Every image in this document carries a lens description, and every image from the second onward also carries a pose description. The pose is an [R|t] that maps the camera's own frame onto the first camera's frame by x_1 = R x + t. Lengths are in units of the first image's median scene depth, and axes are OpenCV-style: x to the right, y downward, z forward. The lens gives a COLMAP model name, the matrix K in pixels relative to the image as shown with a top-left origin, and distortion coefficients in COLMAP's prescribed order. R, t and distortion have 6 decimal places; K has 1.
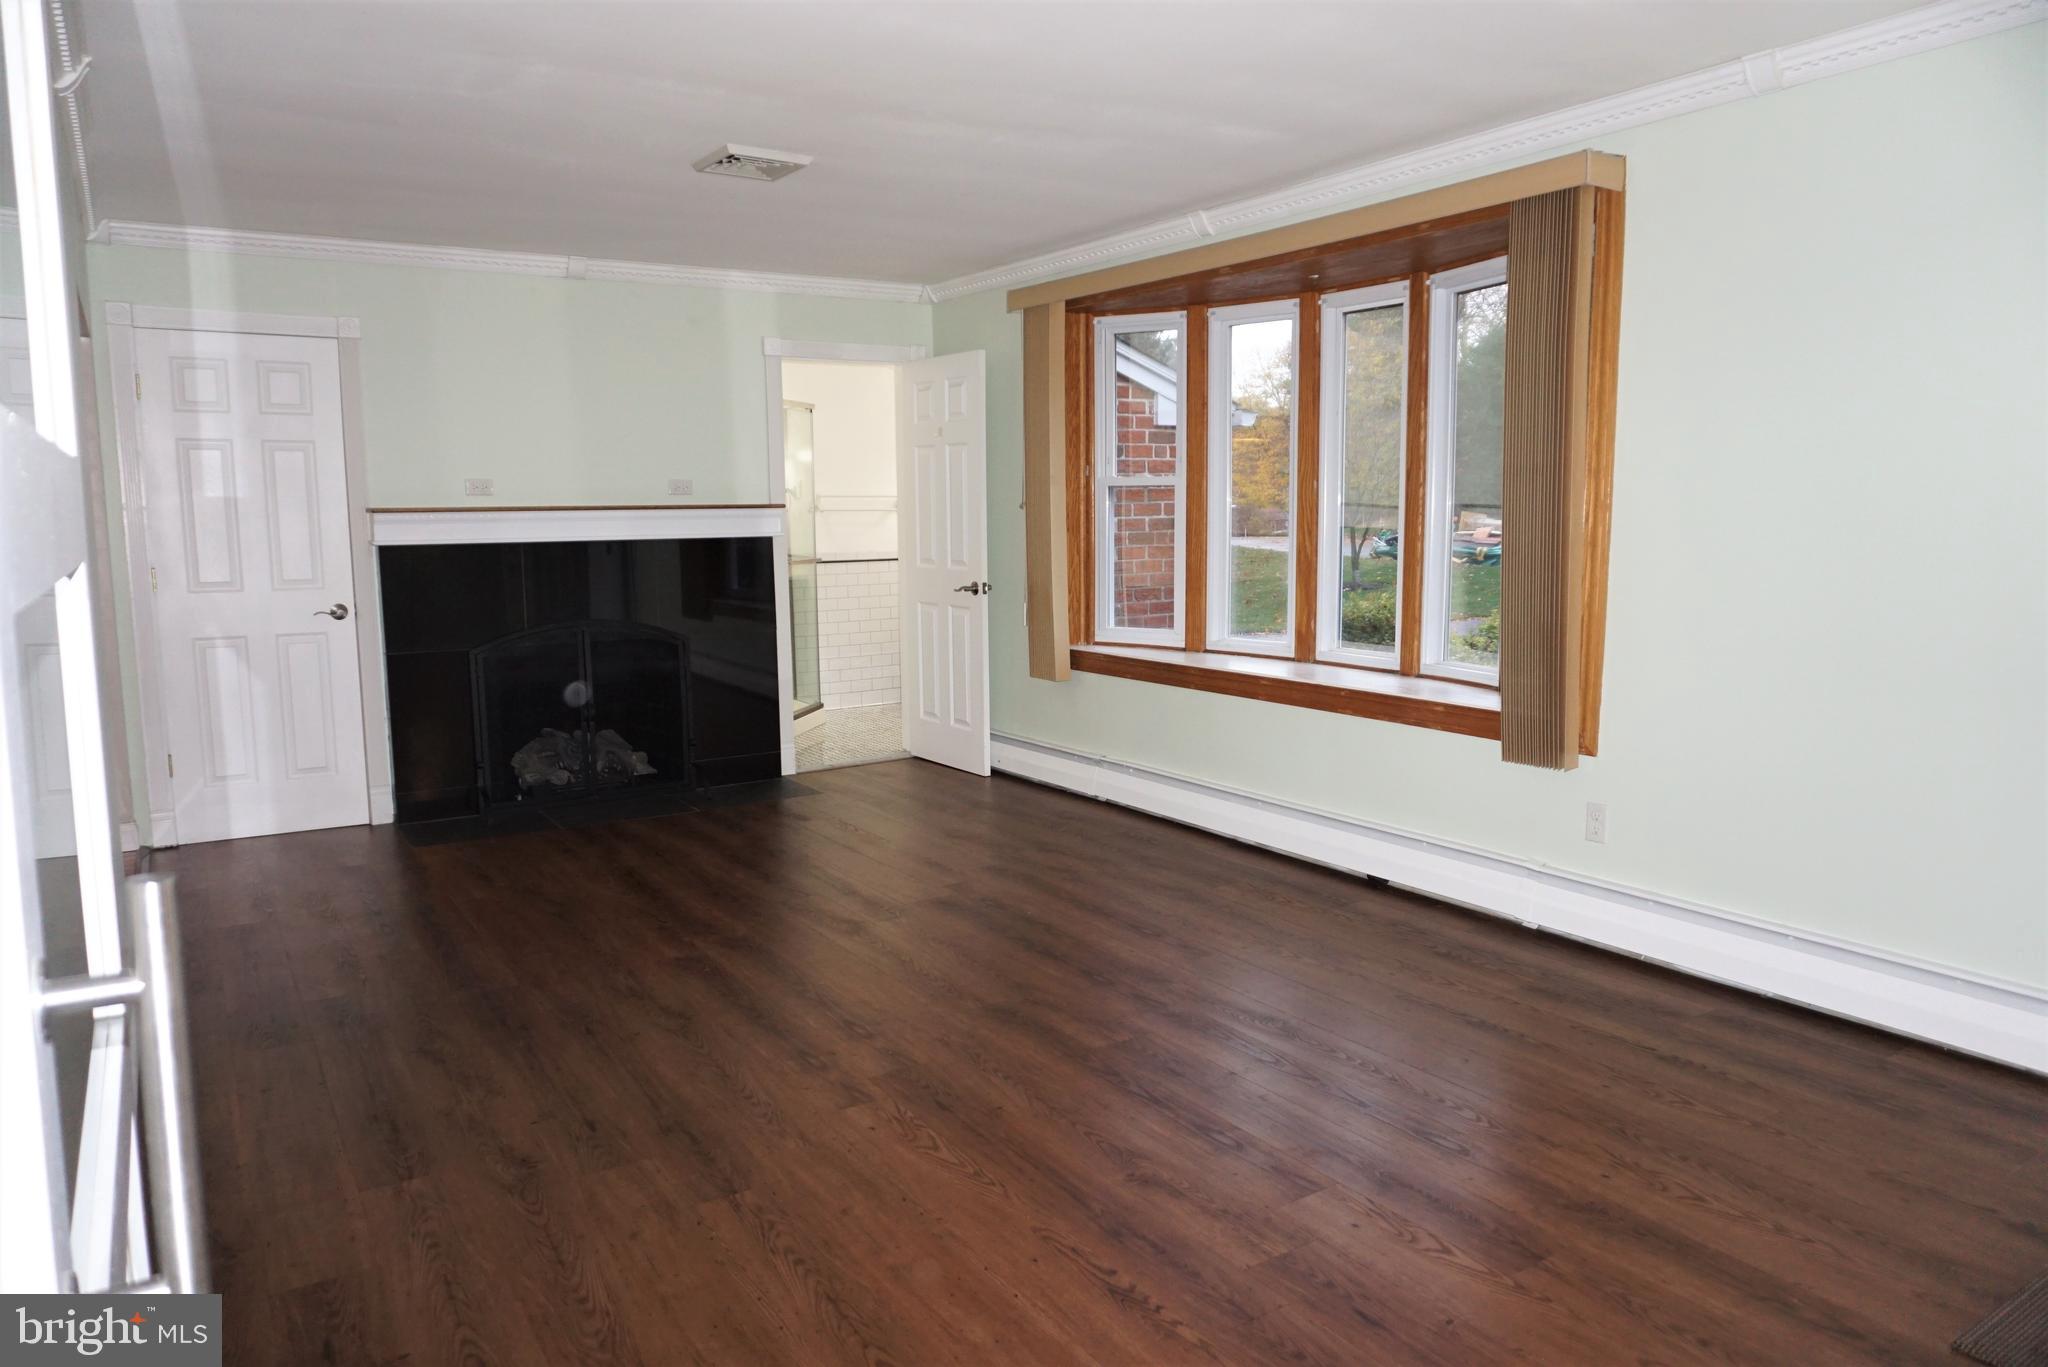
lens RADIAL K [[1365.4, 0, 1026.2], [0, 1365.4, 690.9], [0, 0, 1]] dist [-0.048045, 0.036844]
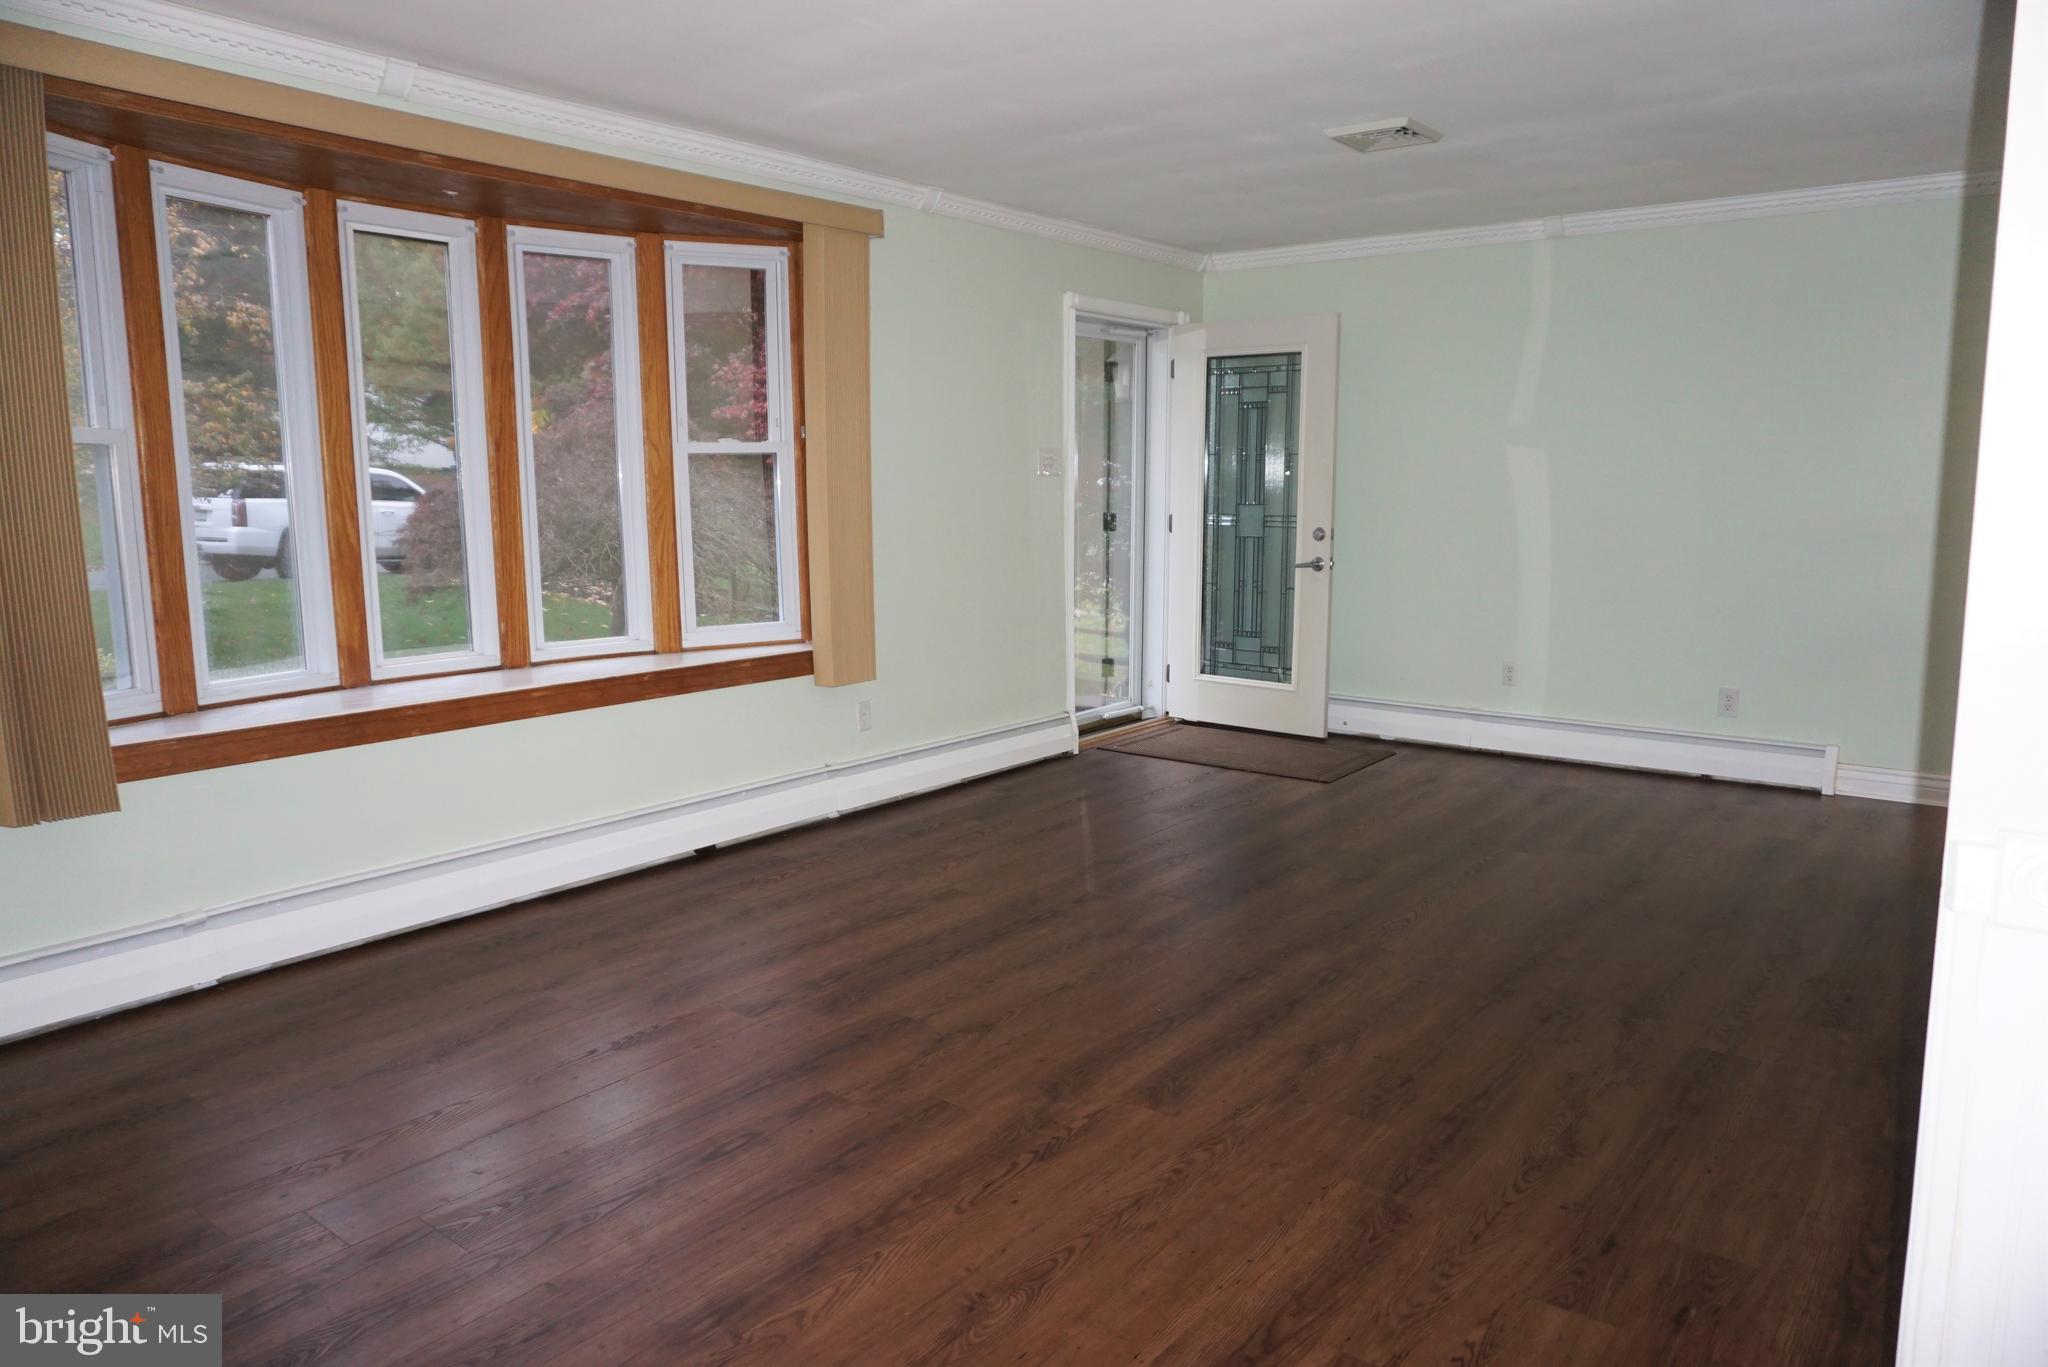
lens RADIAL K [[1365.4, 0, 1026.2], [0, 1365.4, 690.9], [0, 0, 1]] dist [-0.048045, 0.036844]
pose [[-0.341539, -0.135723, 0.930016, -0.795291], [0.129500, 0.973285, 0.189595, -0.145320], [-0.930903, 0.185191, -0.314838, 1.145556]]
